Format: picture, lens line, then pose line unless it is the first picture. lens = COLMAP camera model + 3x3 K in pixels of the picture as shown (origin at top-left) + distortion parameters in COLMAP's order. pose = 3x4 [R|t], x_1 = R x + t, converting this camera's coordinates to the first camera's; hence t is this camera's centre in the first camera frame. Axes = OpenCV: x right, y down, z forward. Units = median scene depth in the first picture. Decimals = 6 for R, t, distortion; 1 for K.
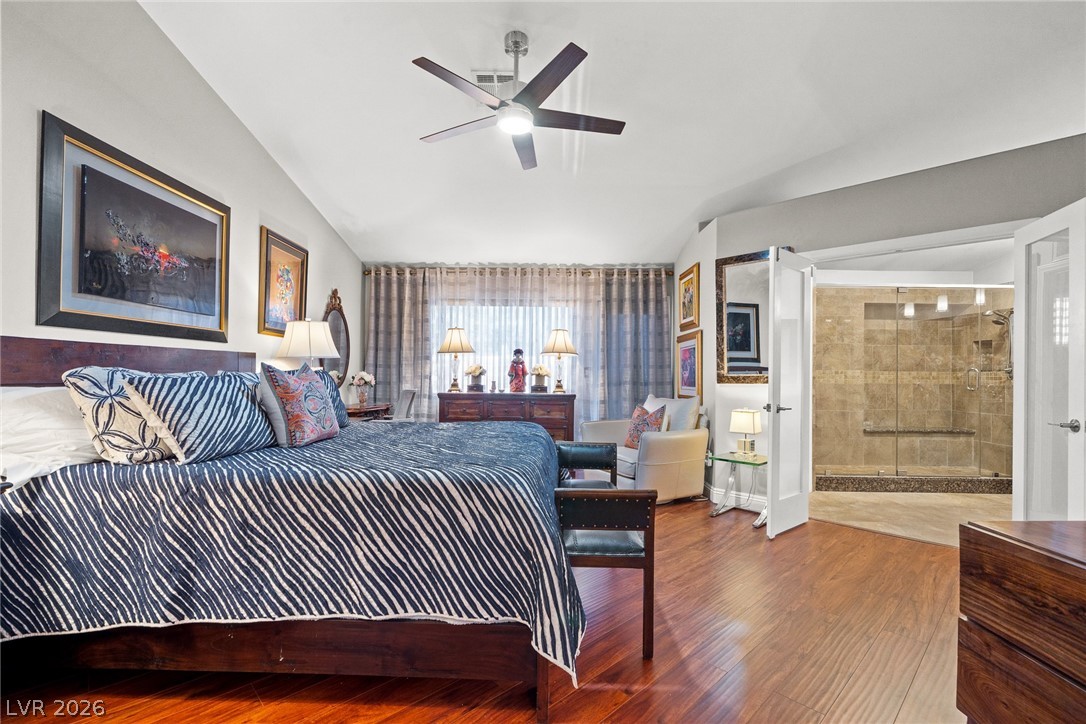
lens RADIAL K [[472.9, 0, 541.6], [0, 472.9, 369.6], [0, 0, 1]] dist [0.002057, -0.001192]
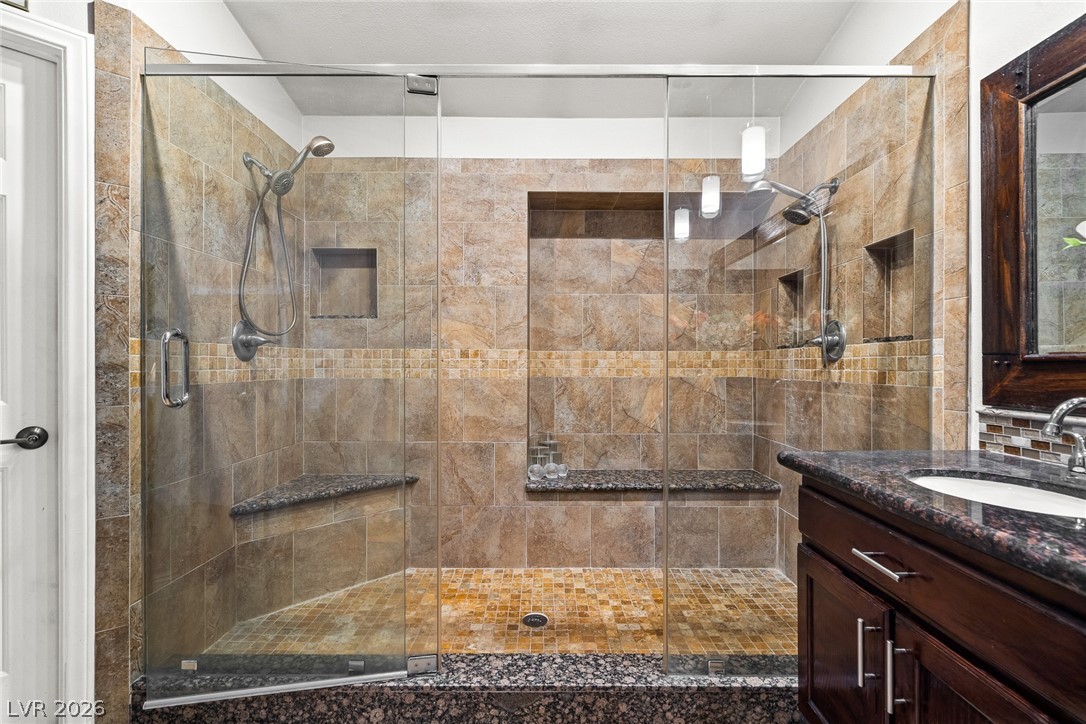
lens RADIAL K [[497.0, 0, 540.8], [0, 497.0, 364.8], [0, 0, 1]] dist [0.003048, -0.000390]
pose [[0.999953, -0.008601, 0.004516, 0.690438], [0.008556, 0.999914, 0.009904, 0.012454], [-0.004601, -0.009865, 0.999941, 0.543713]]
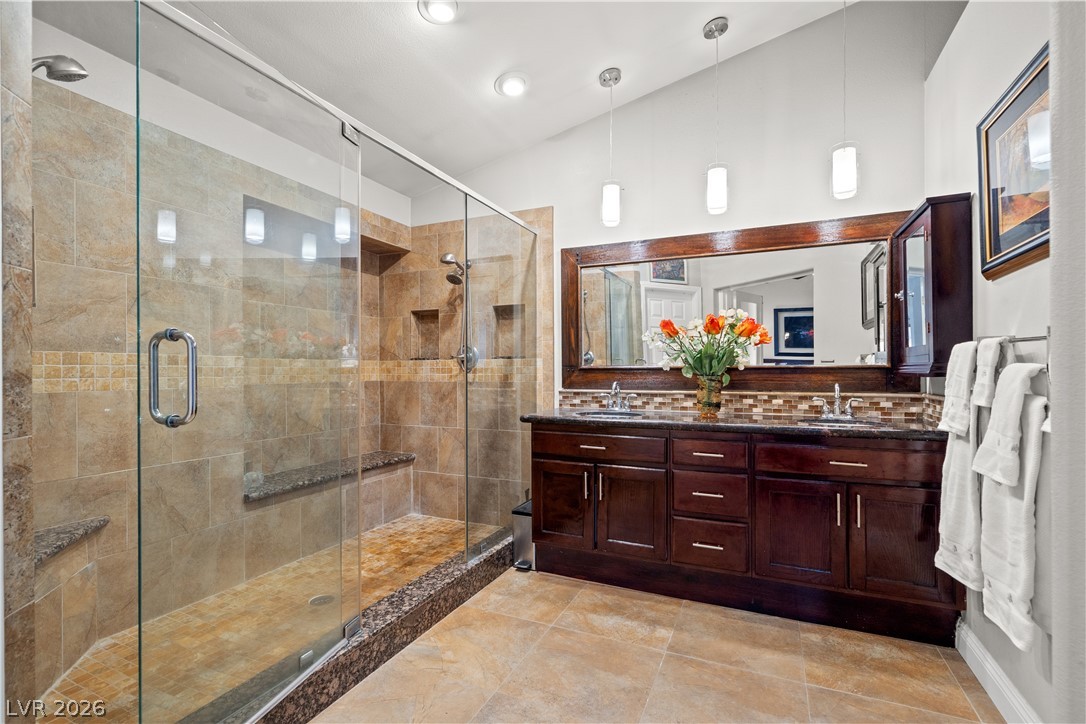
lens RADIAL K [[502.5, 0, 549.2], [0, 502.5, 370.0], [0, 0, 1]] dist [0.005917, -0.002182]
pose [[0.394611, -0.010357, 0.918790, 0.376208], [-0.000521, 0.999934, 0.011495, 0.009514], [-0.918848, -0.005015, 0.394580, 0.572623]]
